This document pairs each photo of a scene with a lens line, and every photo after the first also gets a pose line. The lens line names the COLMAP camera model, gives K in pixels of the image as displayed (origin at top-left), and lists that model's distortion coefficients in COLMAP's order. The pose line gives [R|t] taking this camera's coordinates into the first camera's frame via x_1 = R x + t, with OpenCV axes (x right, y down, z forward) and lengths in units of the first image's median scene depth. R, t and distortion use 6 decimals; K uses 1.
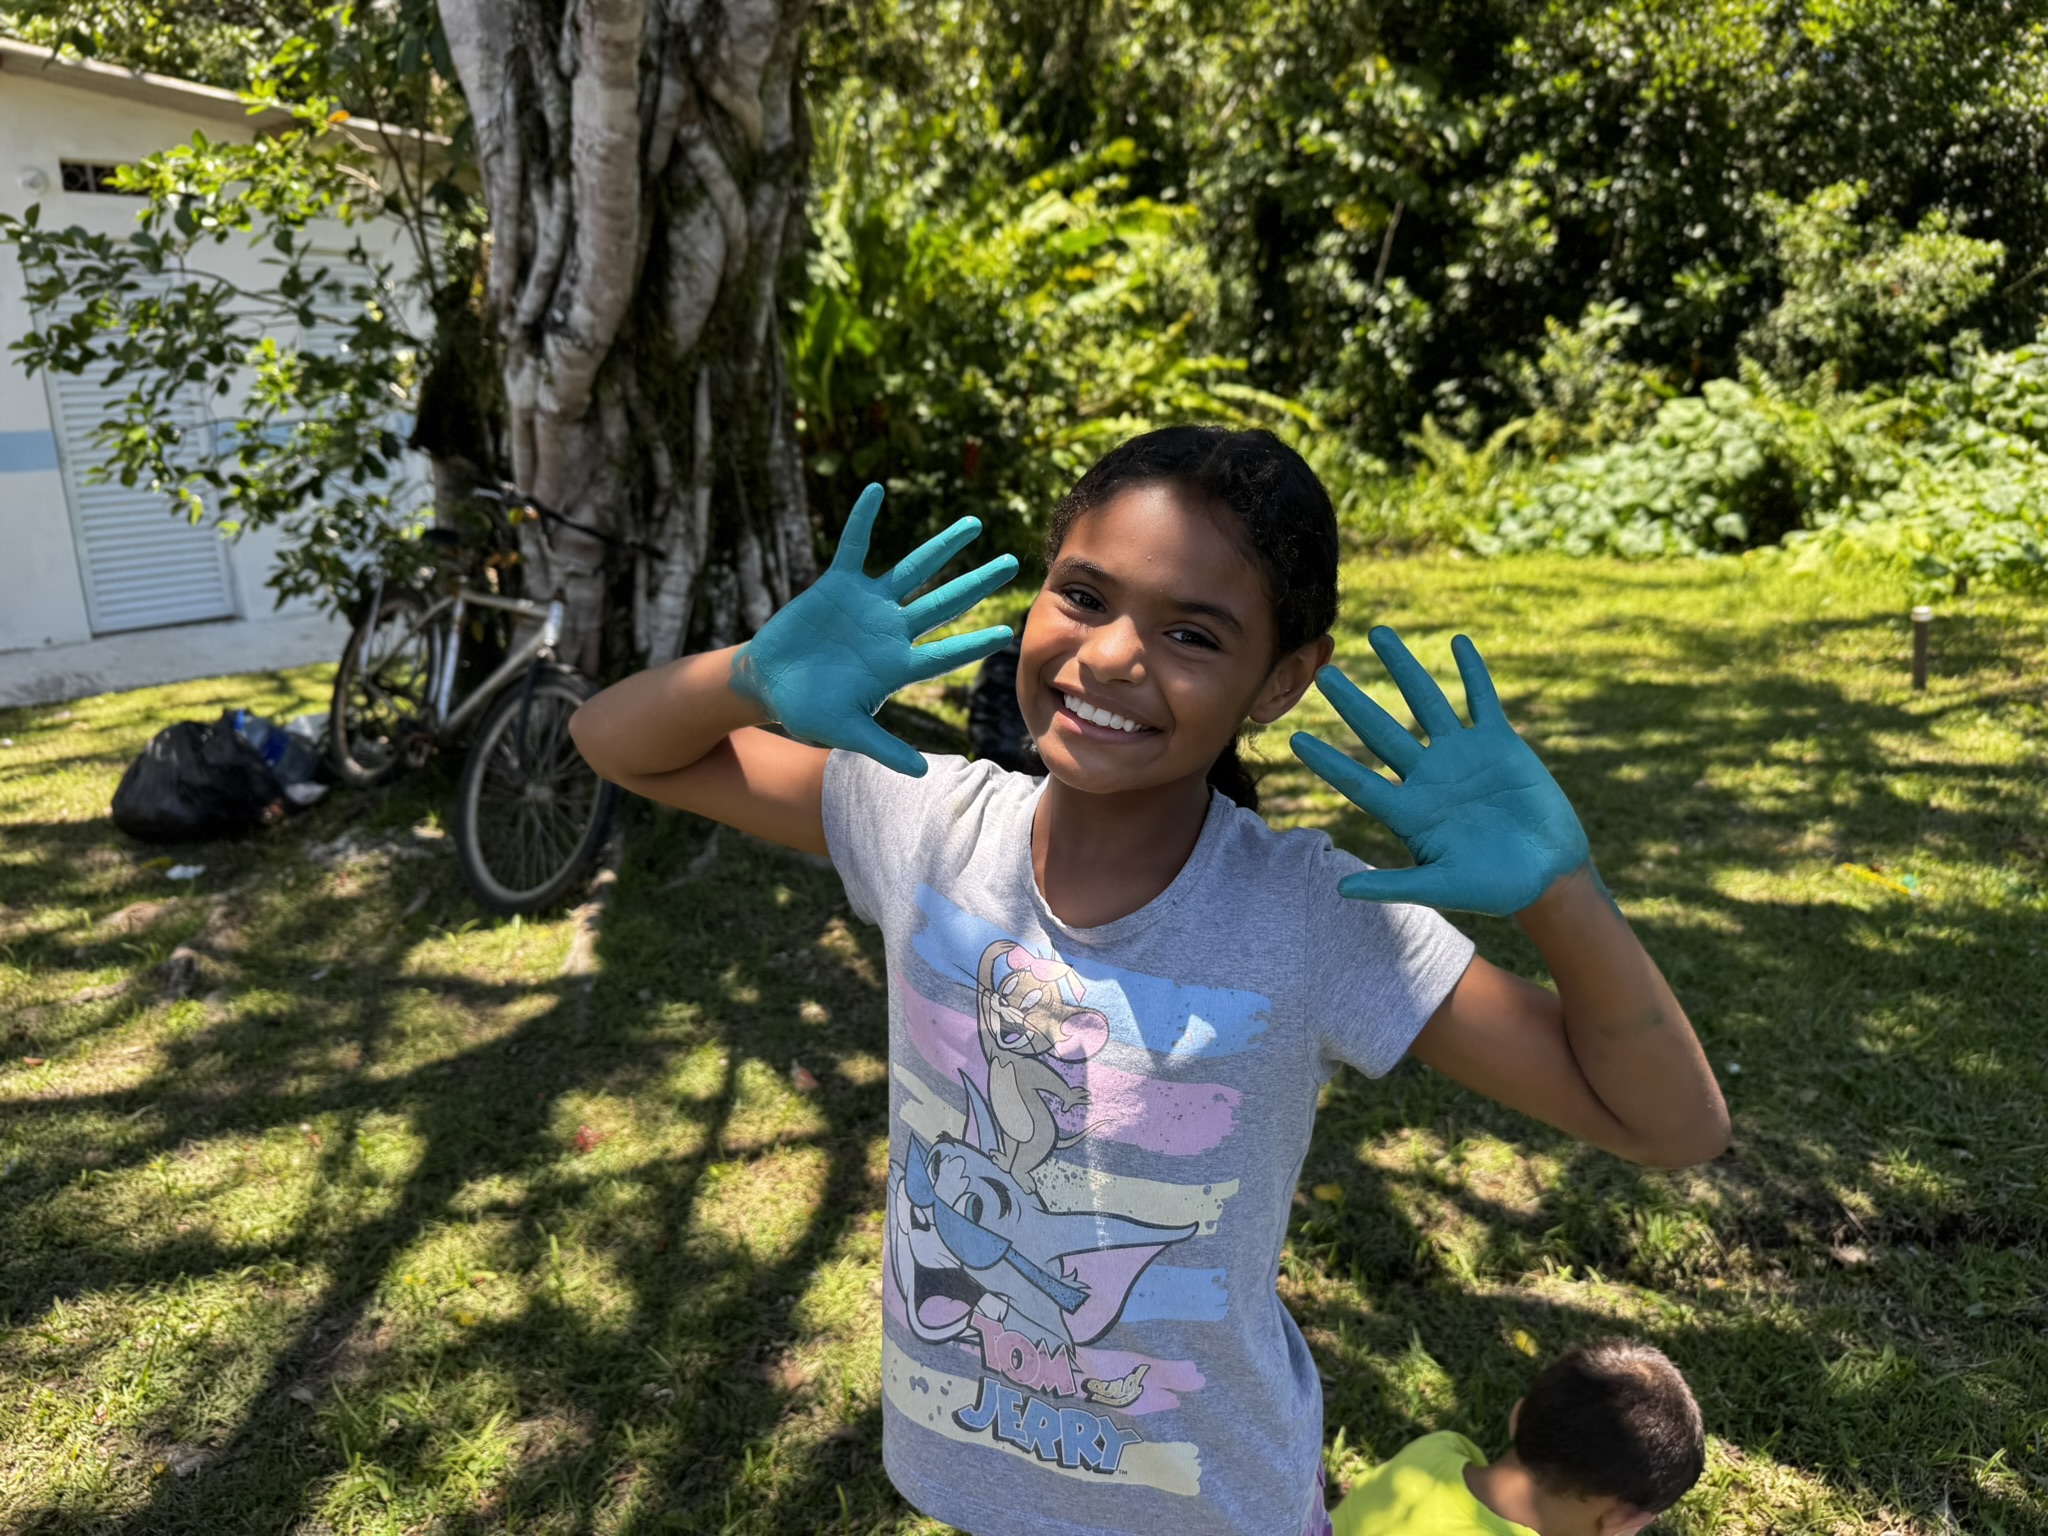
lens RADIAL K [[1427.8, 0, 1020.7], [0, 1427.8, 774.1], [0, 0, 1]] dist [-0.018886, -0.013343]
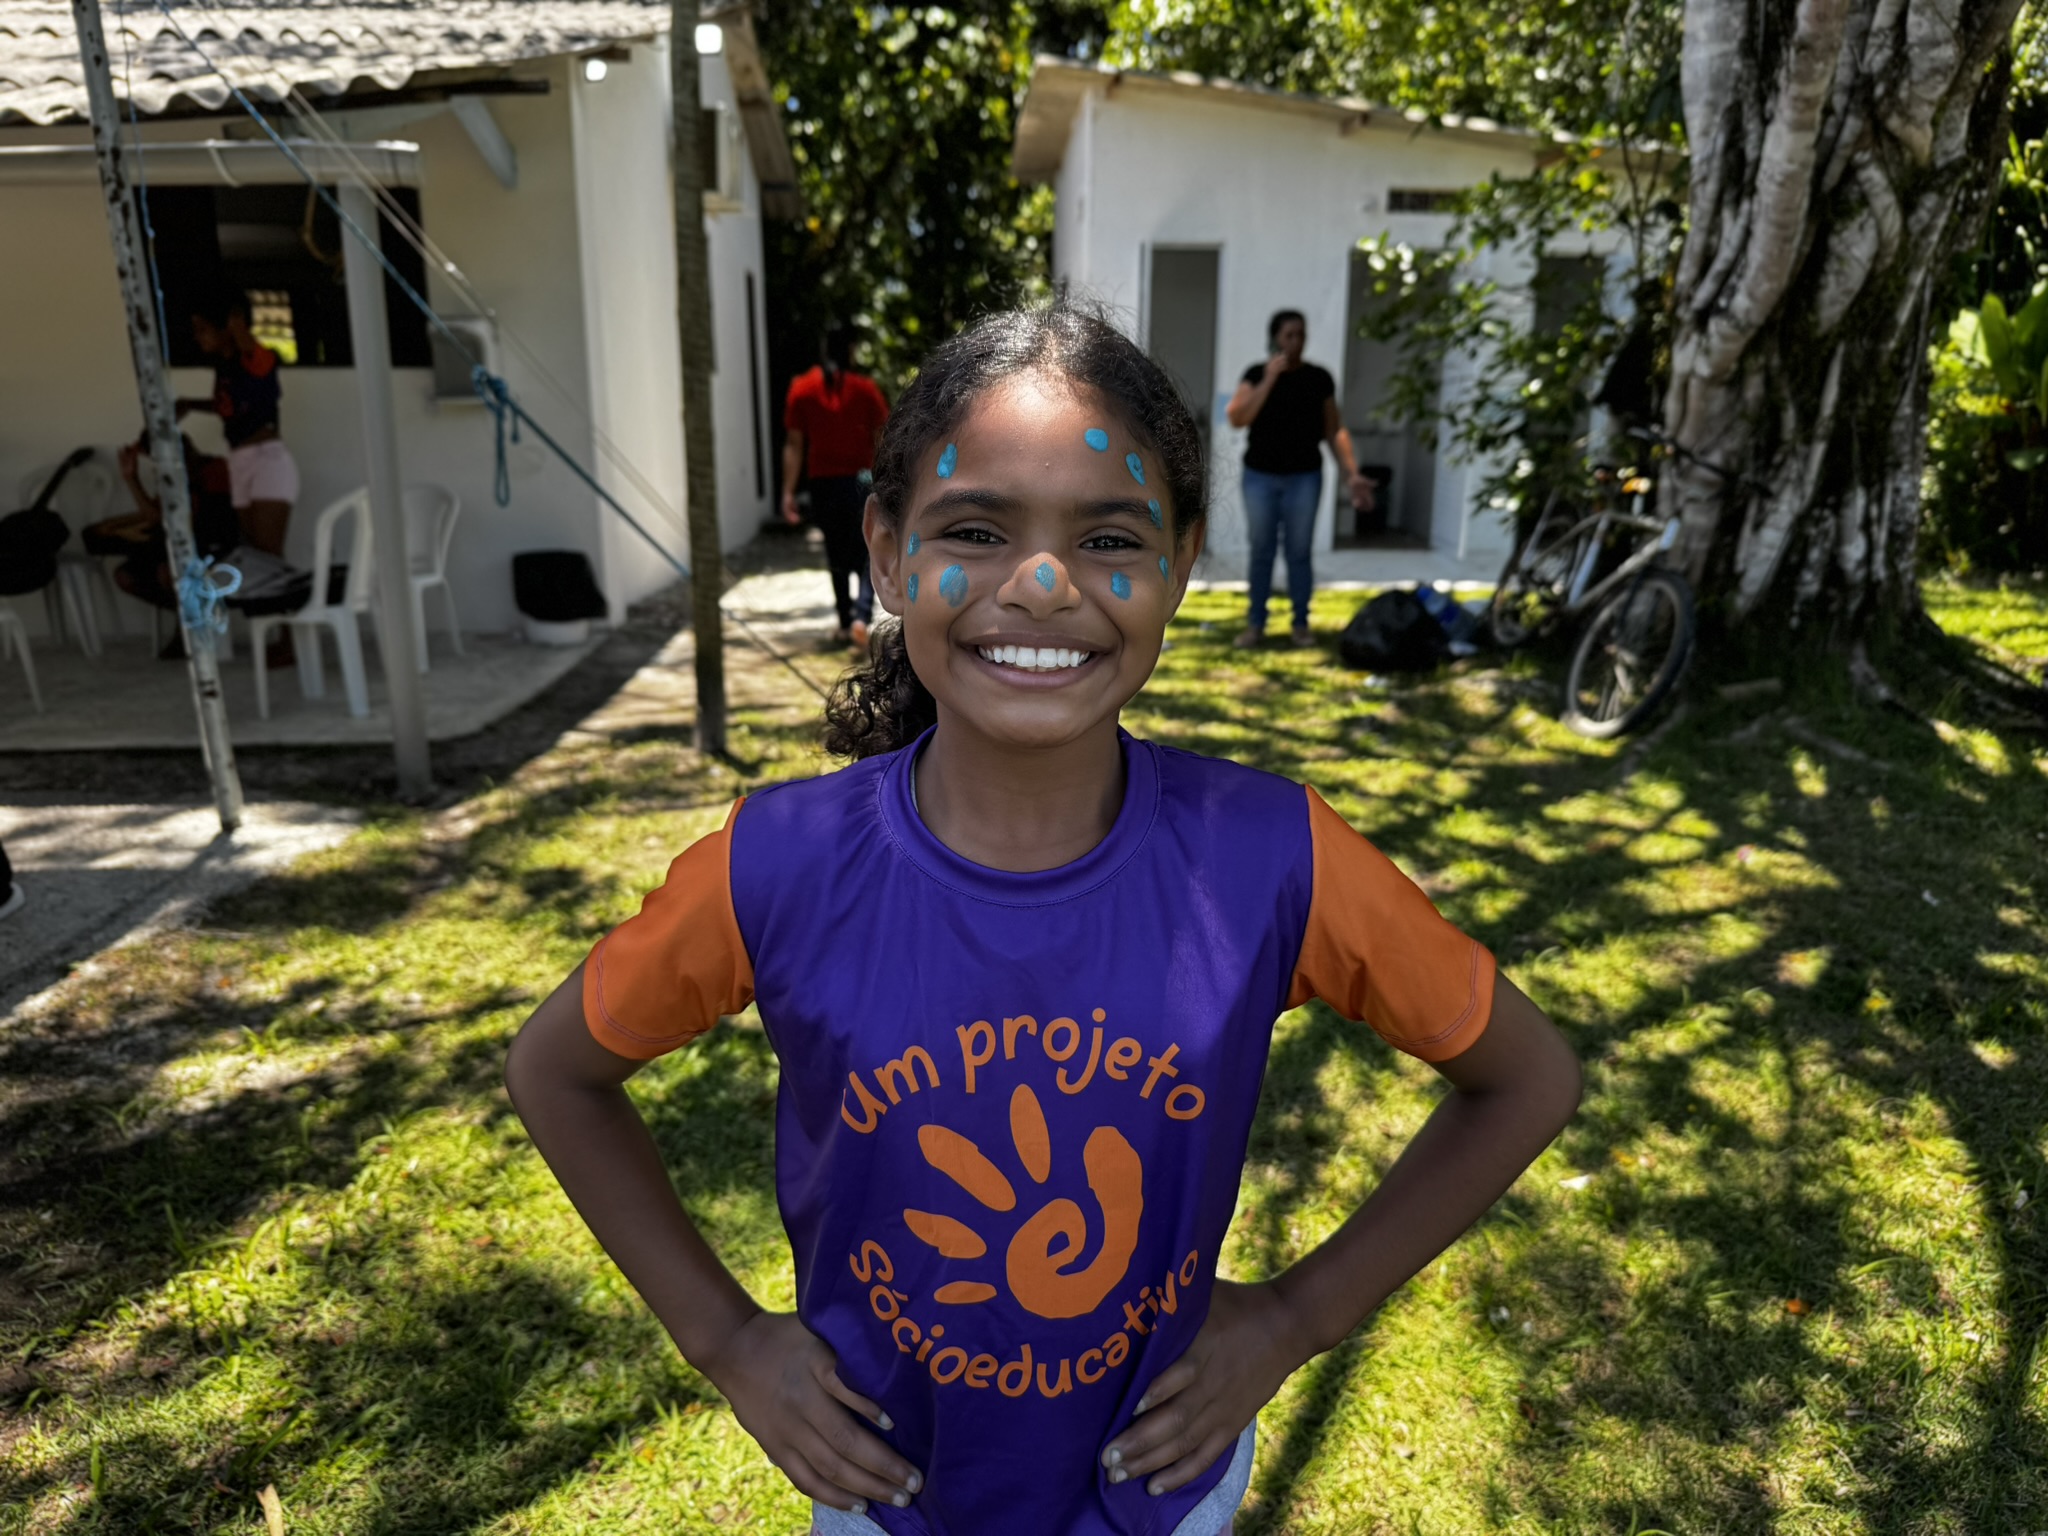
lens RADIAL K [[1427.8, 0, 1017.4], [0, 1427.8, 767.5], [0, 0, 1]] dist [-0.018886, -0.013343]
pose [[0.706069, 0.204923, -0.677845, 0.184407], [-0.201213, 0.975817, 0.085413, 0.114187], [0.678955, 0.076084, 0.730227, -0.359604]]
